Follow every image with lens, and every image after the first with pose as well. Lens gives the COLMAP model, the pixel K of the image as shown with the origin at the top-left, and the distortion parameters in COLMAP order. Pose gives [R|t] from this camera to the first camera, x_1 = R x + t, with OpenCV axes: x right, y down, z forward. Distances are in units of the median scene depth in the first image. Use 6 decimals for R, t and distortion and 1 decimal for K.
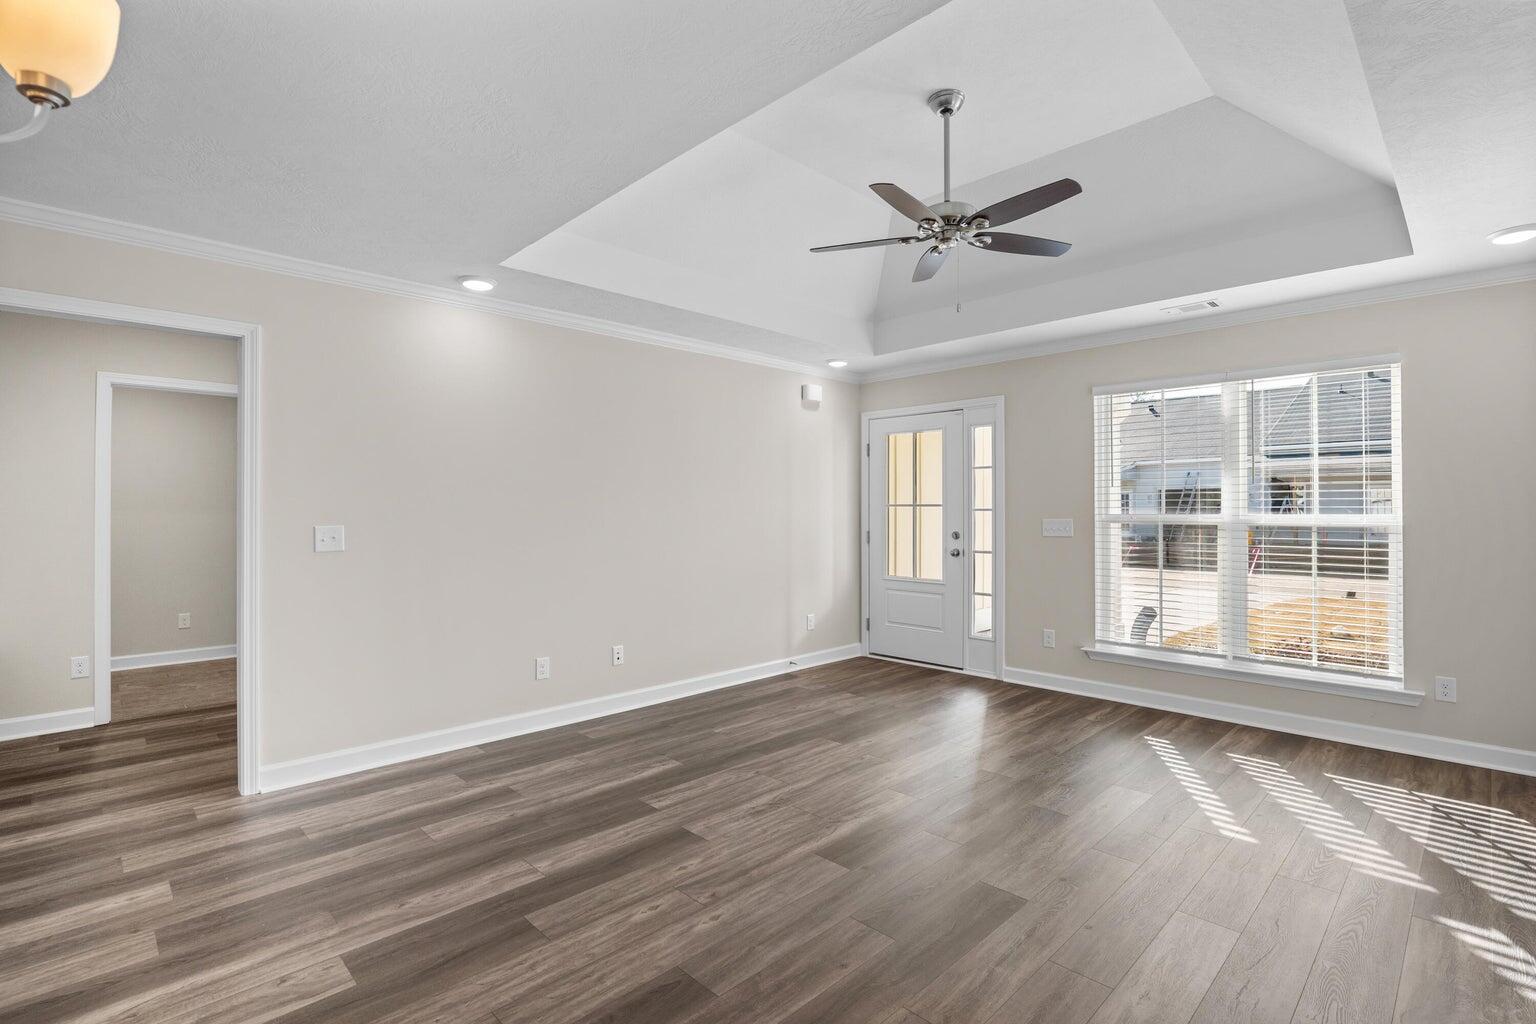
lens RADIAL K [[716.0, 0, 768.3], [0, 716.0, 506.3], [0, 0, 1]] dist [-0.027116, 0.007023]
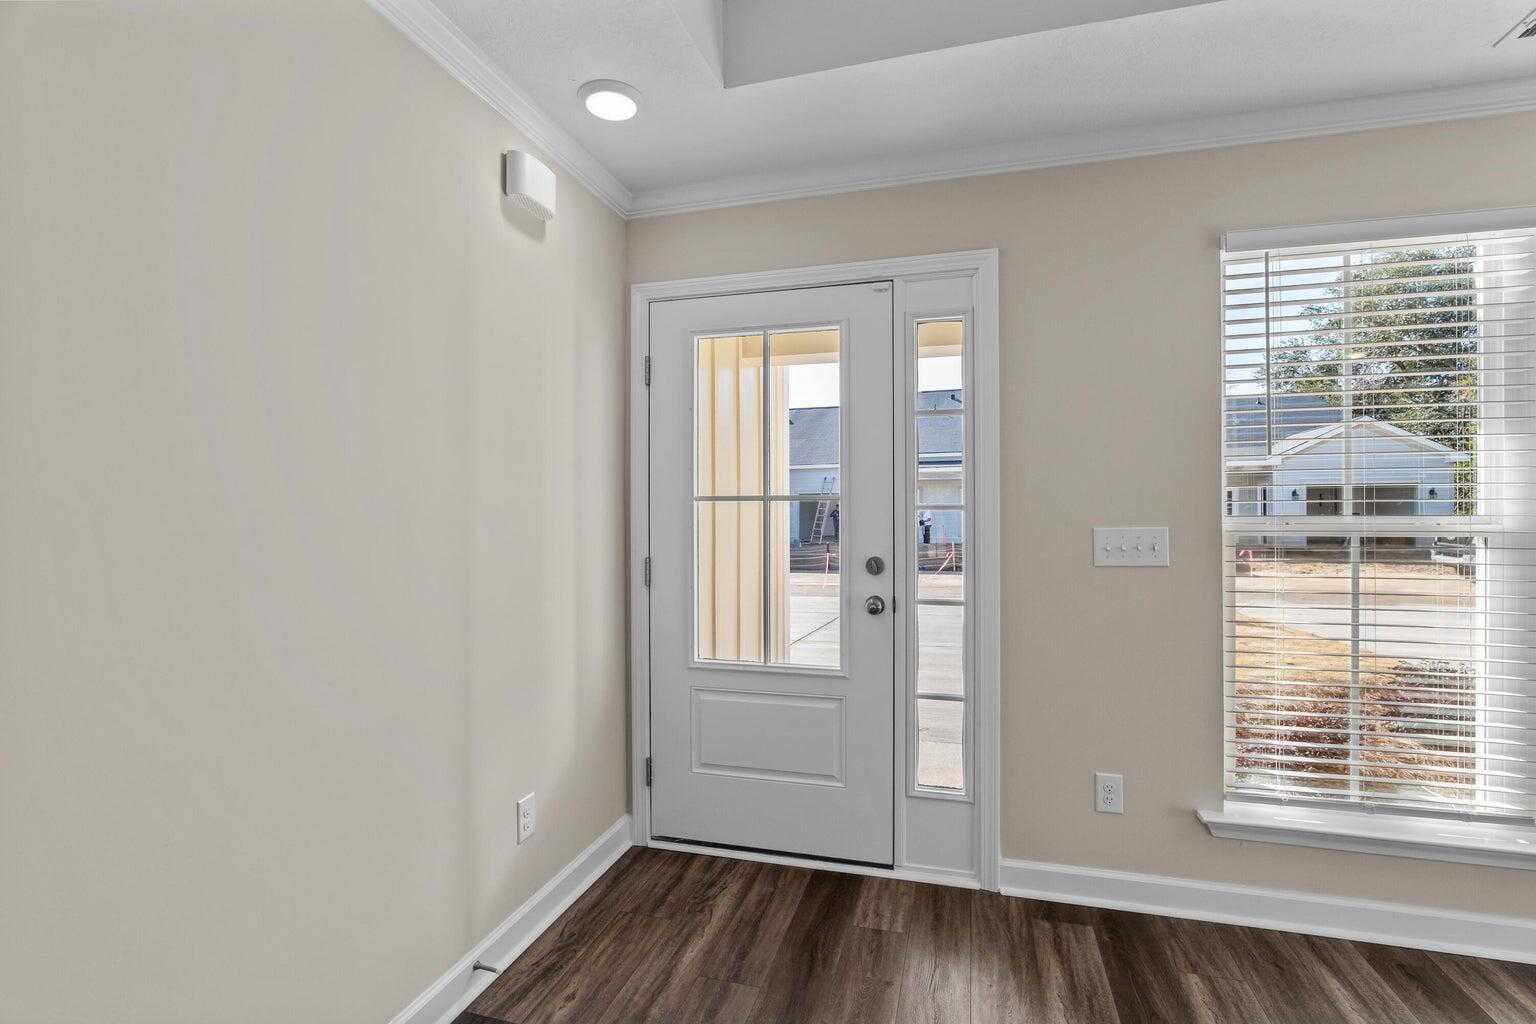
lens RADIAL K [[716.0, 0, 768.3], [0, 716.0, 506.3], [0, 0, 1]] dist [-0.027116, 0.007023]
pose [[0.870263, -0.003112, 0.492577, -0.011116], [0.002536, 0.999995, 0.001838, 0.003074], [-0.492581, -0.000350, 0.870267, 0.632817]]
